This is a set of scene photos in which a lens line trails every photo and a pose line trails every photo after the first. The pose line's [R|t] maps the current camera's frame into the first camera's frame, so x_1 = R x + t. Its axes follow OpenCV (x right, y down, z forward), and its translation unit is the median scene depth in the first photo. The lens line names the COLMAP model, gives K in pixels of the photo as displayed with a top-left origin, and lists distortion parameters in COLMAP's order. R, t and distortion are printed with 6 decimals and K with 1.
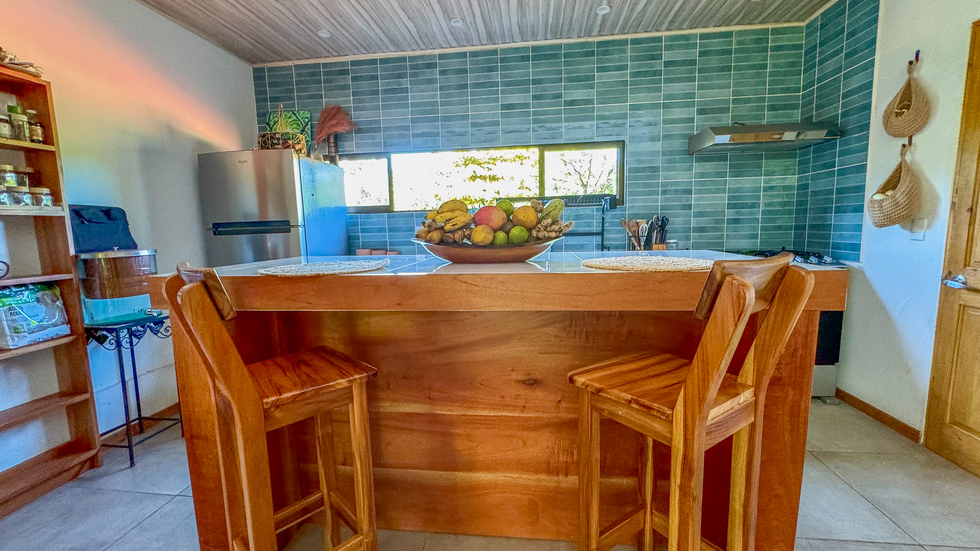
lens RADIAL K [[393.3, 0, 491.7], [0, 393.3, 273.5], [0, 0, 1]] dist [-0.002172, -0.000342]
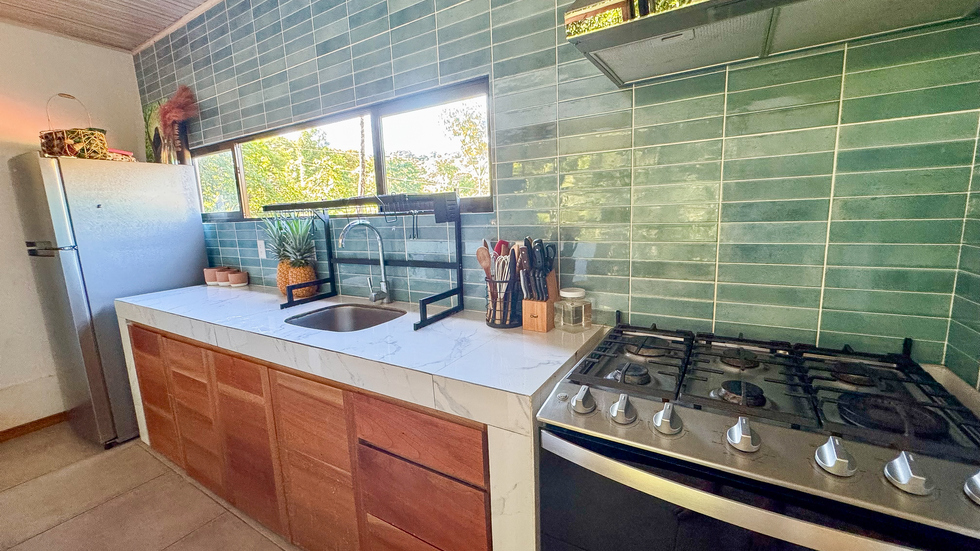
lens RADIAL K [[393.3, 0, 491.7], [0, 393.3, 273.5], [0, 0, 1]] dist [-0.002172, -0.000342]
pose [[0.908494, 0.054290, -0.414355, 0.547779], [-0.031136, 0.997563, 0.062438, -0.127863], [0.416735, -0.043823, 0.907971, 0.555001]]
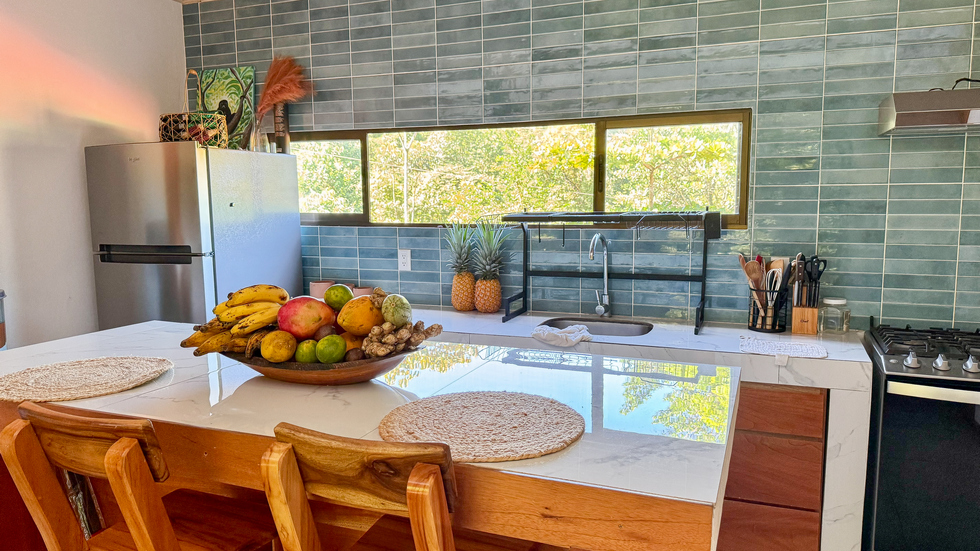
lens RADIAL K [[690.6, 0, 490.0], [0, 690.6, 275.5], [0, 0, 1]] dist [0.129045, -0.240485]
pose [[0.962716, 0.046029, -0.266571, 0.259791], [-0.046481, 0.998908, 0.004616, -0.098733], [0.266492, 0.007947, 0.963804, -0.015359]]
